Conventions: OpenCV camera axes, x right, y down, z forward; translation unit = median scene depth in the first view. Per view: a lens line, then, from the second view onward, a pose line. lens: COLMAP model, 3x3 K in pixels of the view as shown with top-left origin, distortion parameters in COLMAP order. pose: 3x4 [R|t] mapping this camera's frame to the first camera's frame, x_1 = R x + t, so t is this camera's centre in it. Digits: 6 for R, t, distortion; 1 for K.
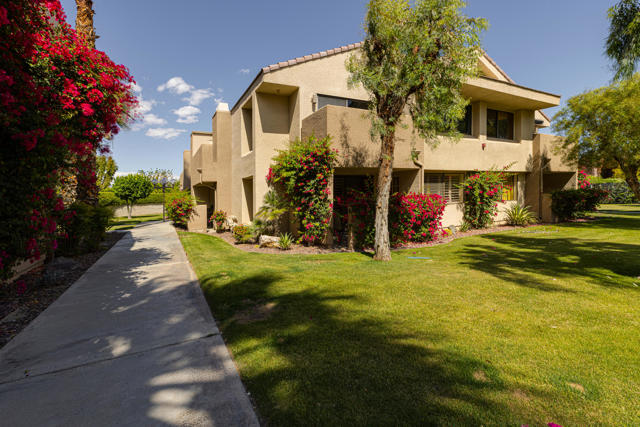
lens RADIAL K [[318.6, 0, 320.6], [0, 318.6, 207.5], [0, 0, 1]] dist [0.004840, -0.000104]
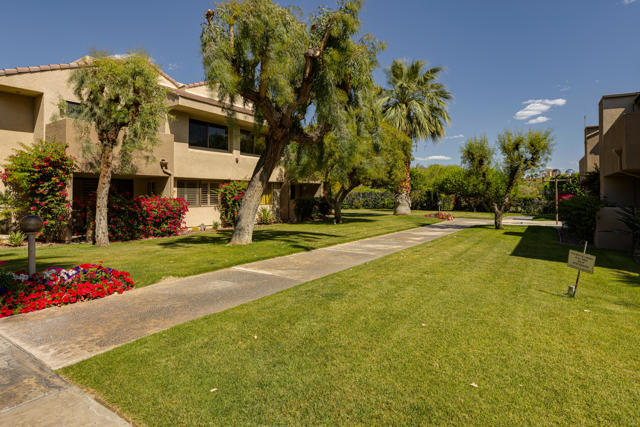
lens RADIAL K [[357.7, 0, 321.6], [0, 357.7, 206.9], [0, 0, 1]] dist [0.019589, -0.000336]
pose [[0.880197, 0.014434, 0.474389, 0.181532], [-0.008240, 0.999852, -0.015133, 0.009646], [-0.474537, 0.009411, 0.880185, -0.476167]]
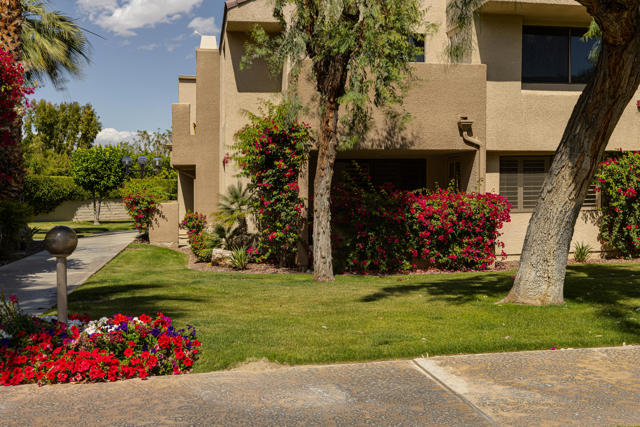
lens RADIAL K [[714.9, 0, 320.9], [0, 714.9, 216.3], [0, 0, 1]] dist [0.015392, 0.000000]
pose [[0.964477, 0.028866, -0.262586, 0.397010], [-0.027929, 0.999583, 0.007300, 0.001102], [0.262687, 0.000293, 0.964881, -0.381938]]
